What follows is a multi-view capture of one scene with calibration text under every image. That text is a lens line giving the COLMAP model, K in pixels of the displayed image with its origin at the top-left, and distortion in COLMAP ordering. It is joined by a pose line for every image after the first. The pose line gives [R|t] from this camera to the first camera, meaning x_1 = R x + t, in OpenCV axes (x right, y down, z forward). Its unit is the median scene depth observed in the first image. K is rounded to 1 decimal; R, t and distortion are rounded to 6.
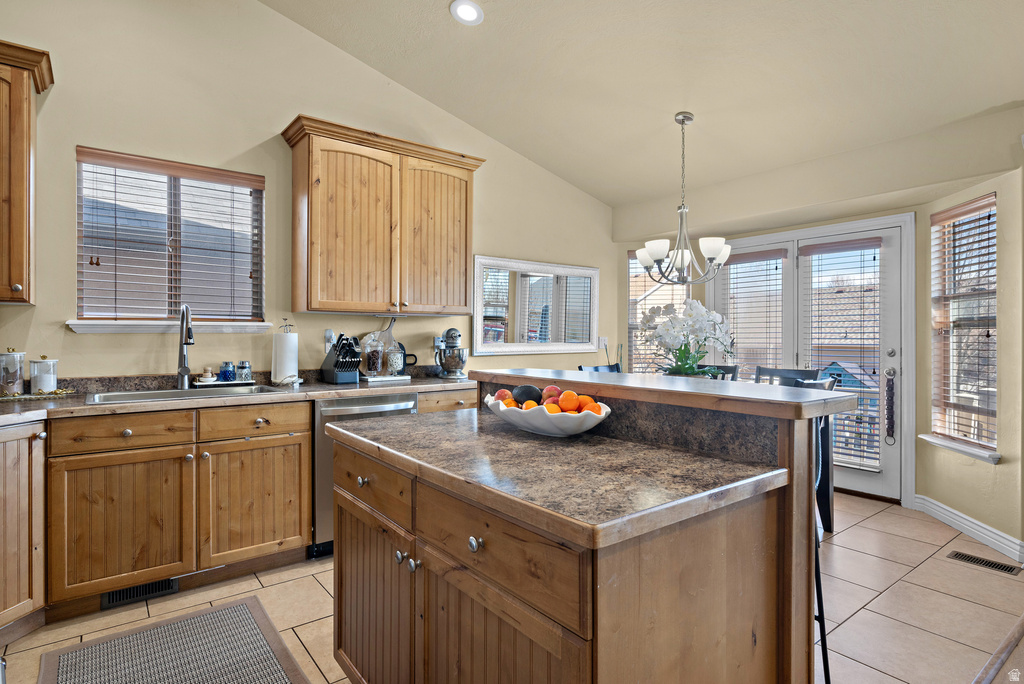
lens RADIAL K [[546.2, 0, 510.3], [0, 546.2, 338.0], [0, 0, 1]] dist [-0.003119, -0.000310]
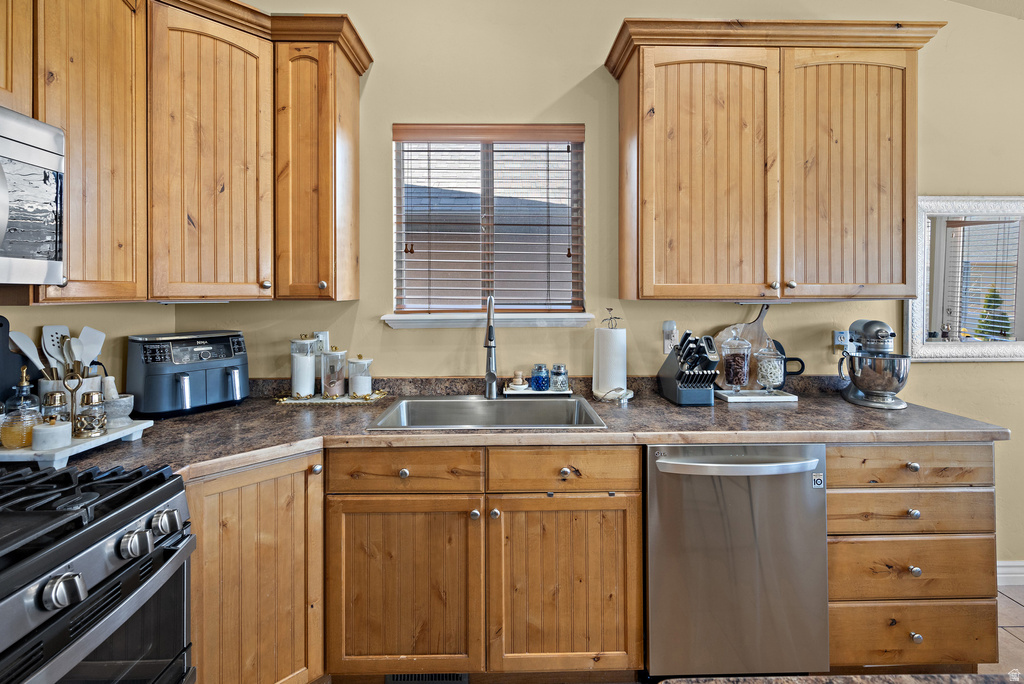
lens RADIAL K [[481.8, 0, 513.5], [0, 481.8, 291.9], [0, 0, 1]] dist [0.001623, 0.000393]
pose [[0.804645, -0.007297, -0.593711, -0.132714], [0.002184, 0.999954, -0.009330, -0.054248], [0.593752, 0.006211, 0.804624, 0.407539]]
